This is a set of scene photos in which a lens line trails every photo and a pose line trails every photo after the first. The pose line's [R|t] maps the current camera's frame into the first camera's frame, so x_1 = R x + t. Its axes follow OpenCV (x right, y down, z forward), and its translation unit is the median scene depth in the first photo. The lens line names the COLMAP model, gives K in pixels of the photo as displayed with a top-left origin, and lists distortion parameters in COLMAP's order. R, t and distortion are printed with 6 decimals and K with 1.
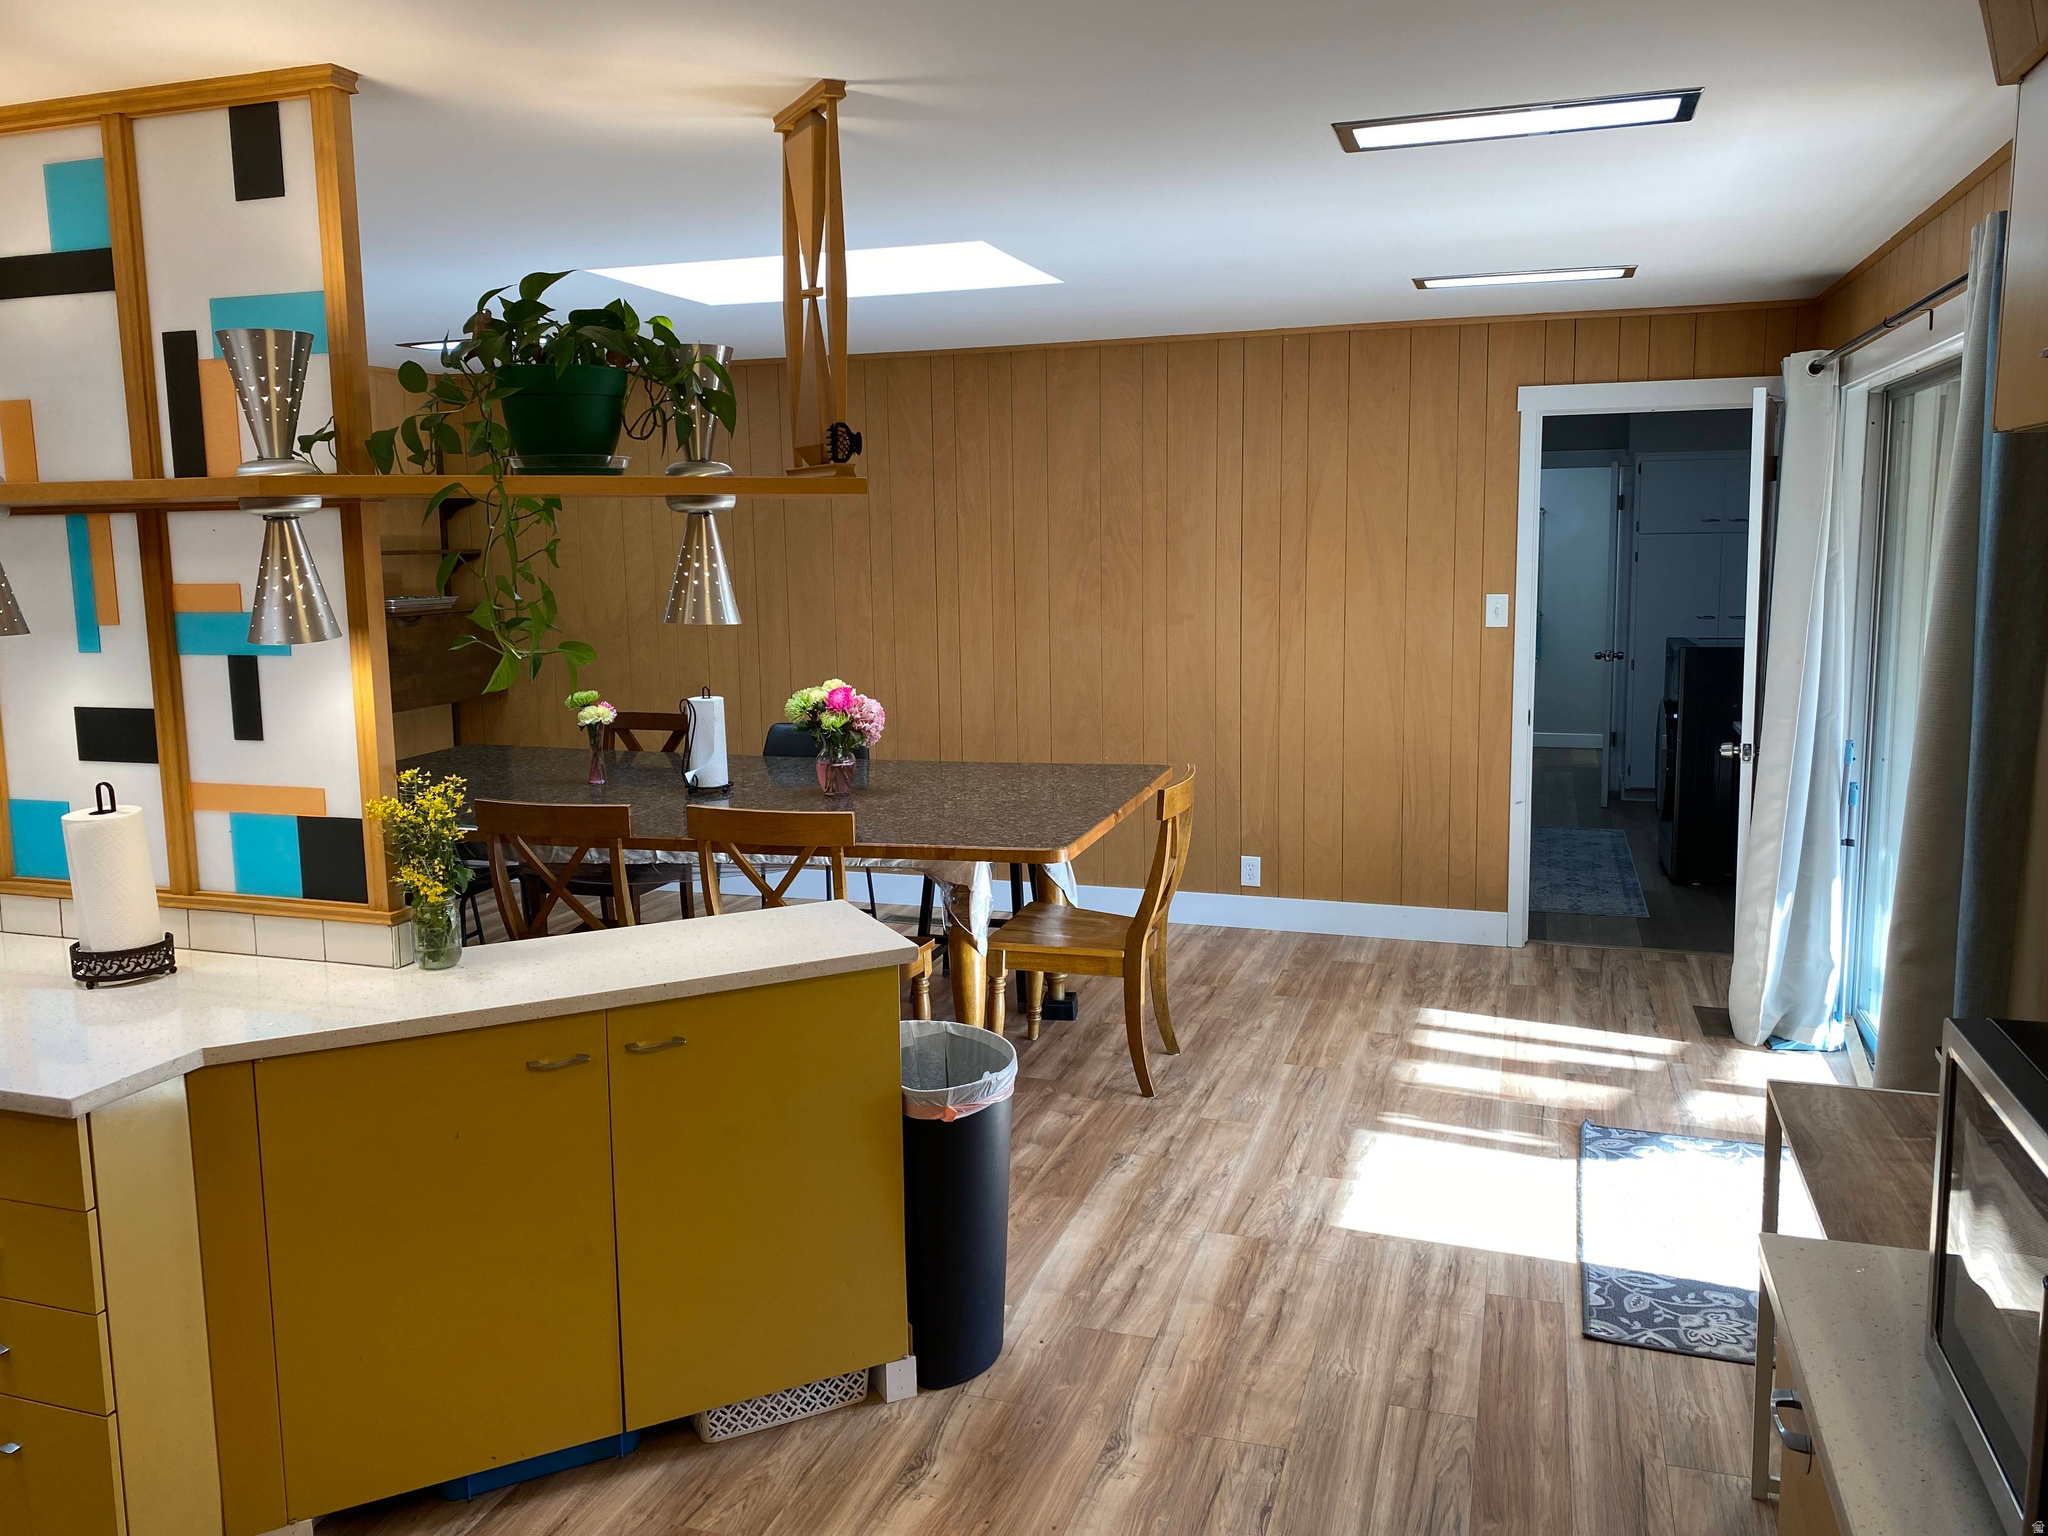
lens RADIAL K [[1547.6, 0, 1026.4], [0, 1547.6, 759.7], [0, 0, 1]] dist [0.056704, -0.063820]
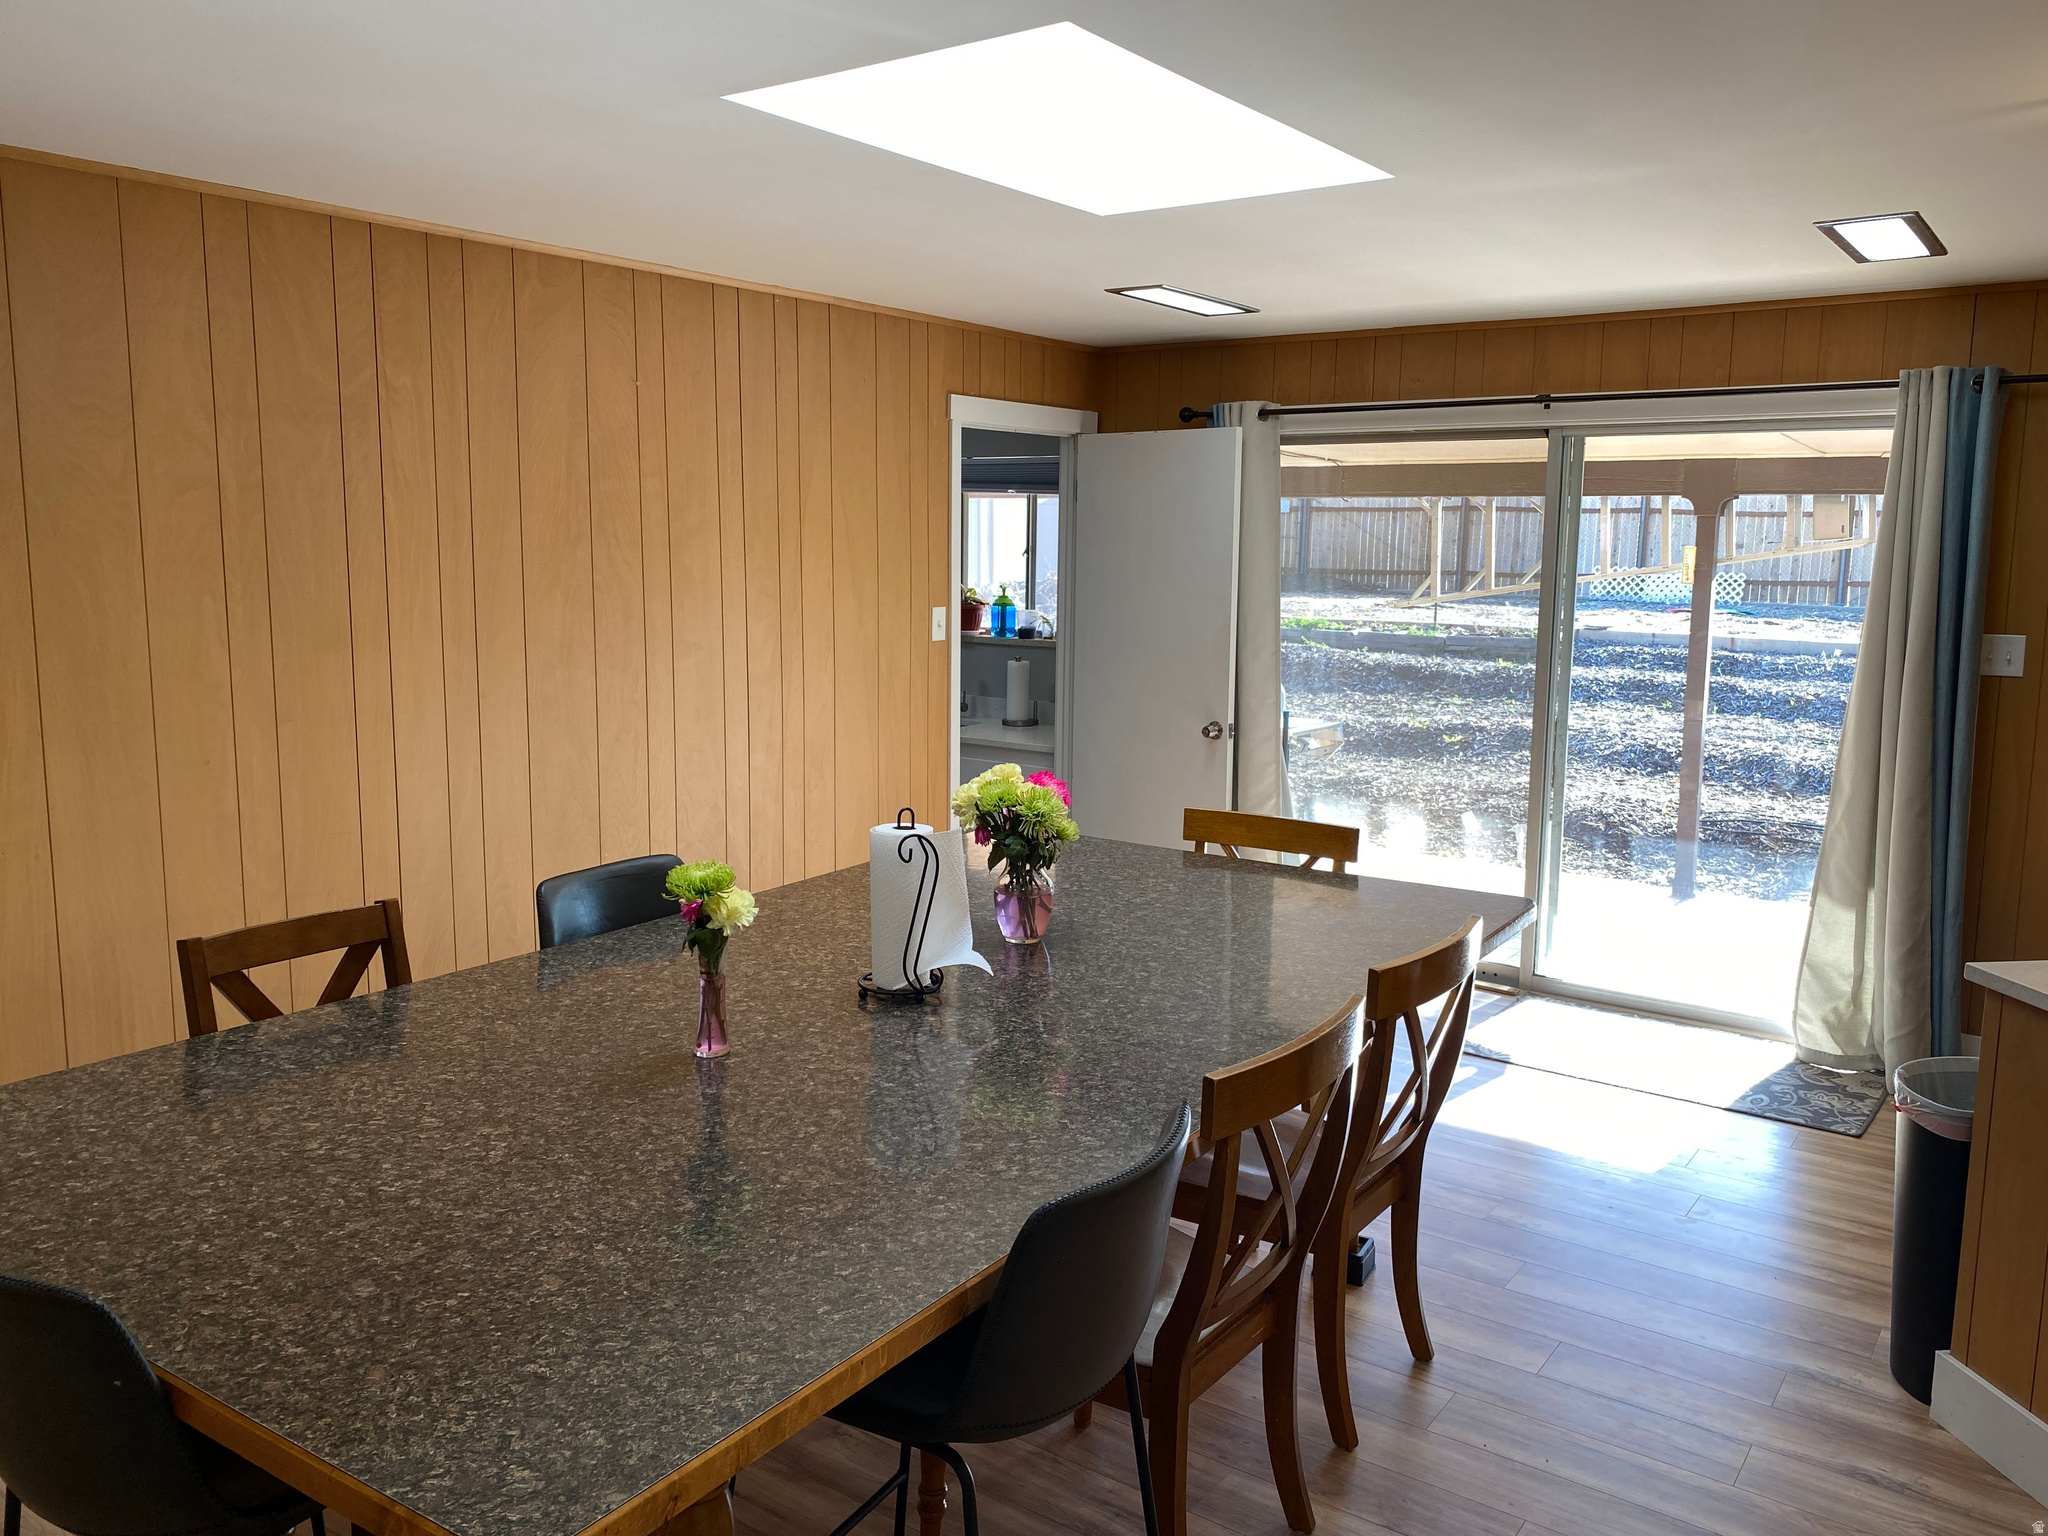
lens RADIAL K [[1547.6, 0, 1025.8], [0, 1547.6, 754.5], [0, 0, 1]] dist [0.056704, -0.063820]
pose [[0.294373, -0.120469, 0.948067, -0.611161], [0.113837, 0.989381, 0.090373, -0.096201], [-0.948887, 0.081322, 0.304960, 0.665314]]
